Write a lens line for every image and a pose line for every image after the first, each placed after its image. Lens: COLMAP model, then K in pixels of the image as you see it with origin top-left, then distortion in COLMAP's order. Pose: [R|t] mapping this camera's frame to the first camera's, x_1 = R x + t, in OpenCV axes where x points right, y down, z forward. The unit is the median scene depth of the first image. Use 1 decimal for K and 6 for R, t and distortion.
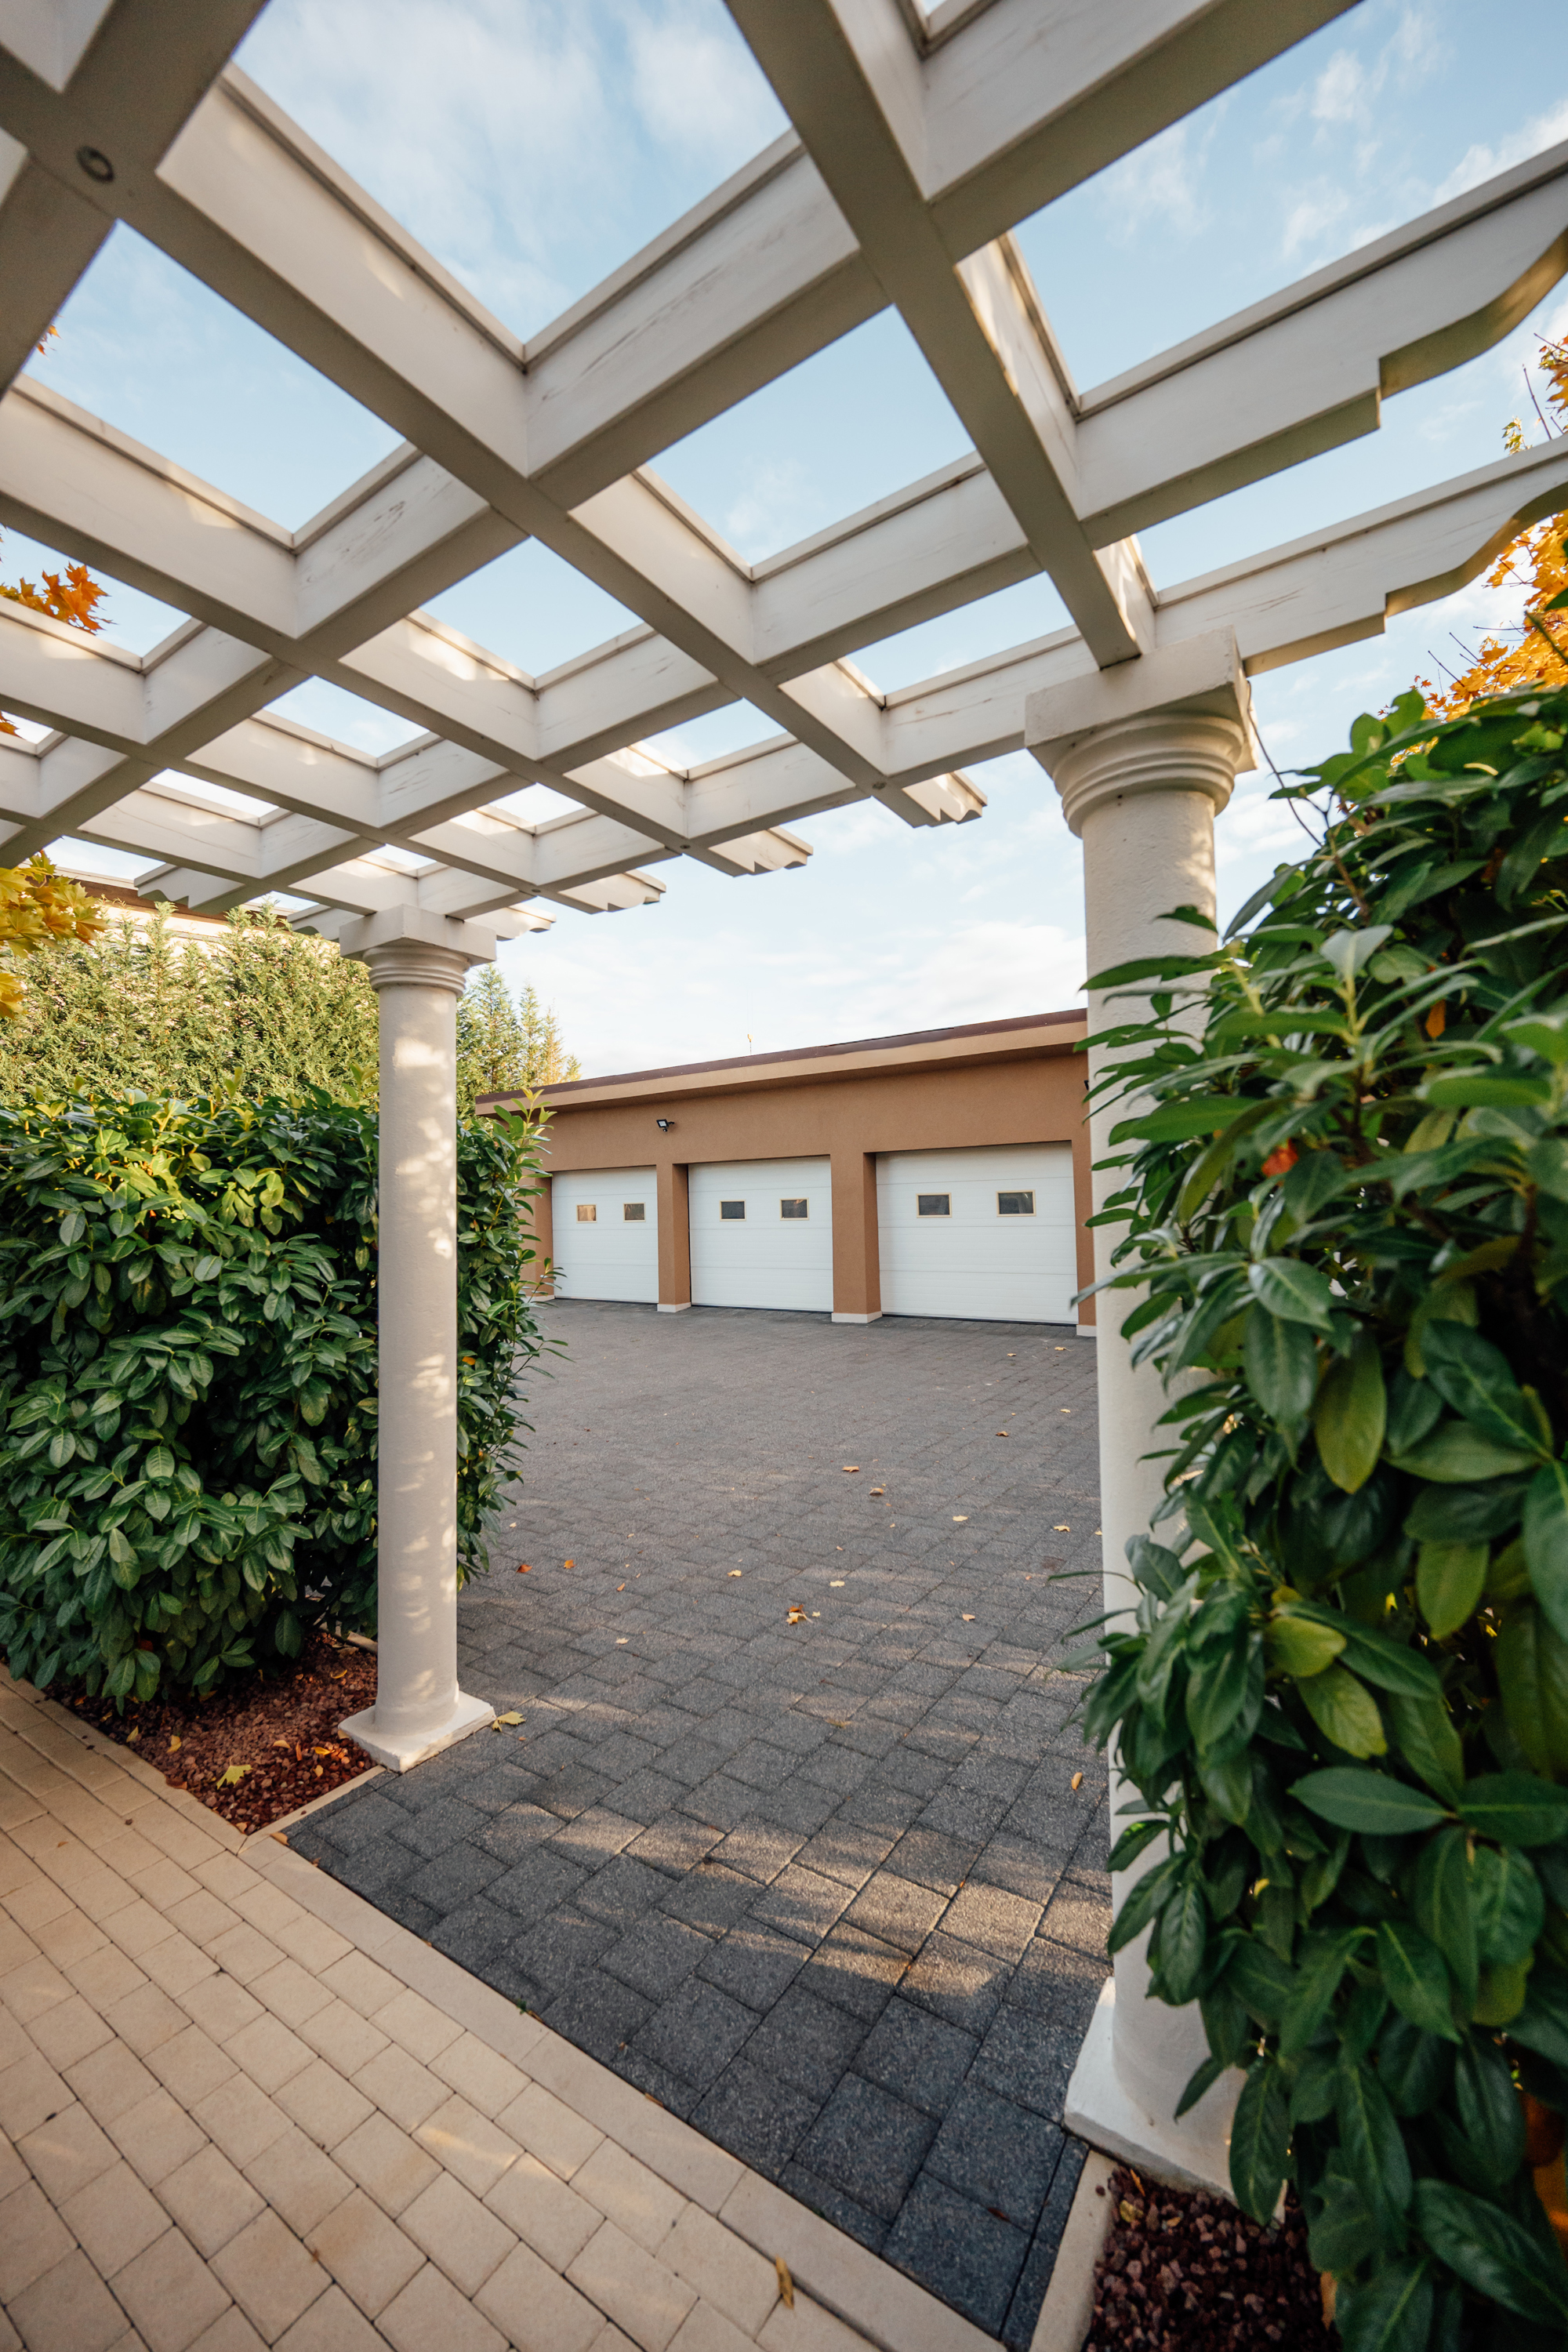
lens RADIAL K [[915.8, 0, 777.4], [0, 915.8, 1183.3], [0, 0, 1]] dist [-0.000979, -0.000392]
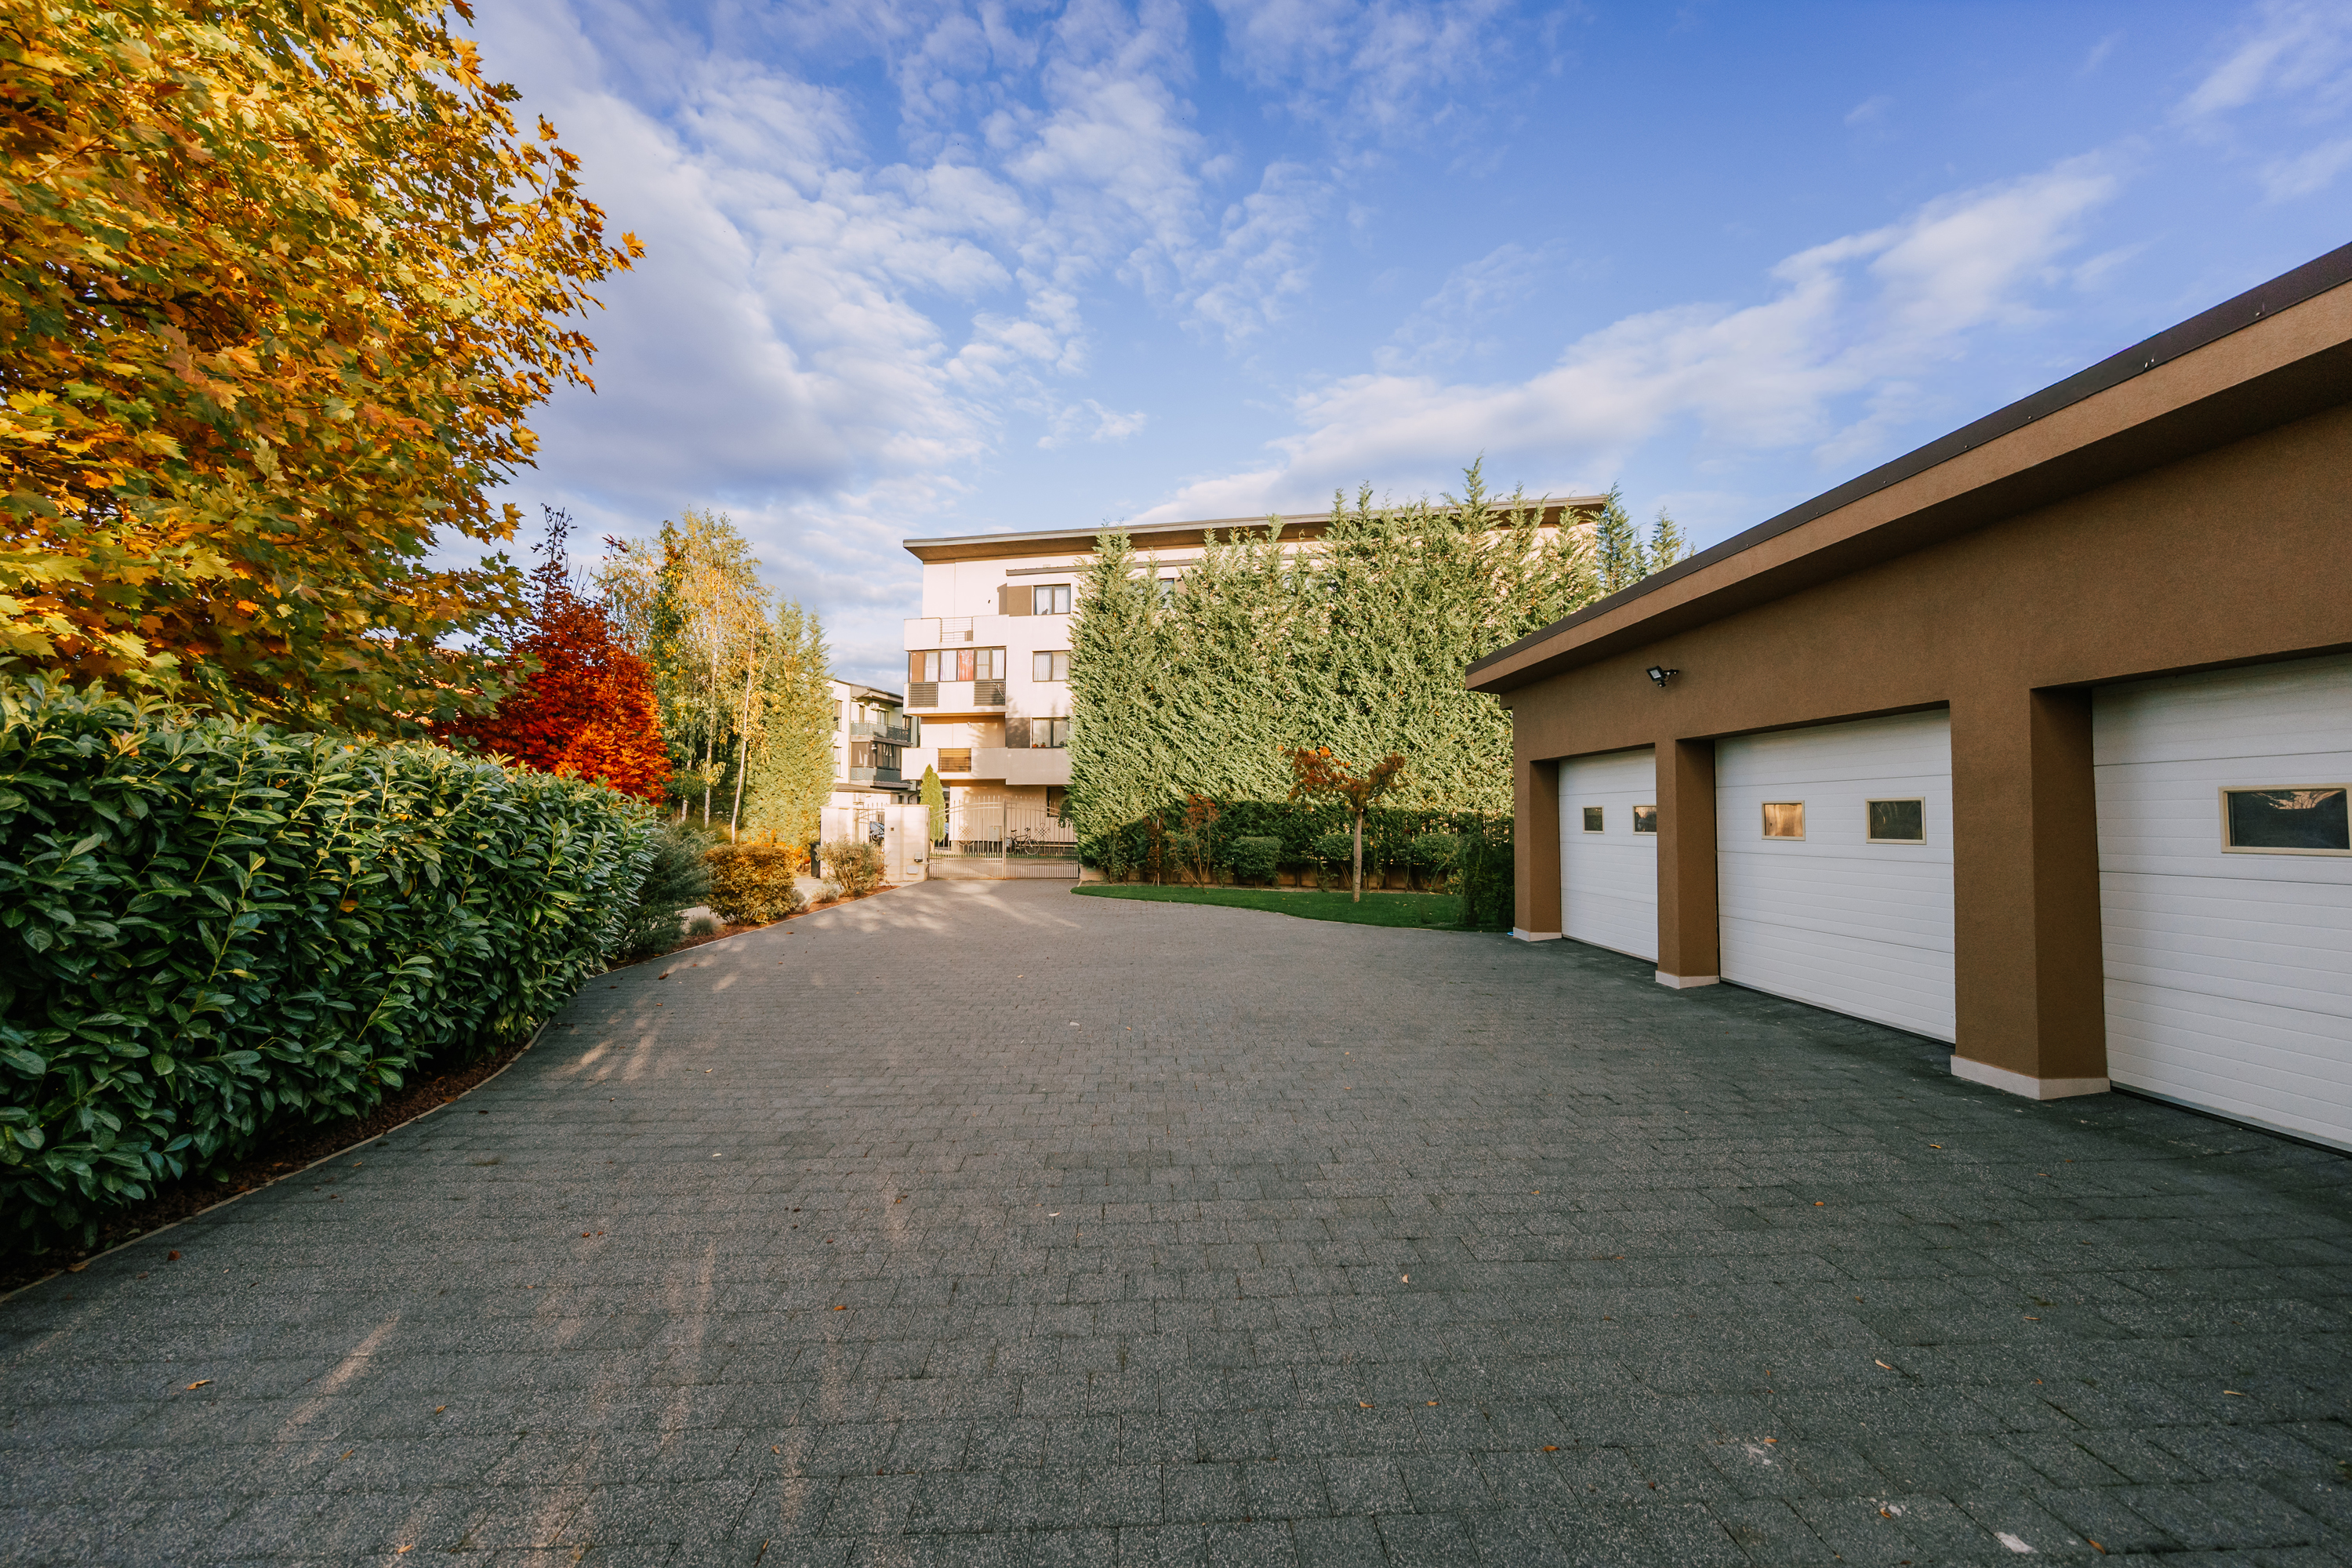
lens RADIAL K [[915.8, 0, 1181.3], [0, 915.8, 787.8], [0, 0, 1]] dist [-0.000979, -0.000392]
pose [[0.600789, -0.005026, -0.799392, 0.180407], [0.010383, 0.999945, 0.001517, 0.005895], [0.799340, -0.009212, 0.600808, 0.405476]]
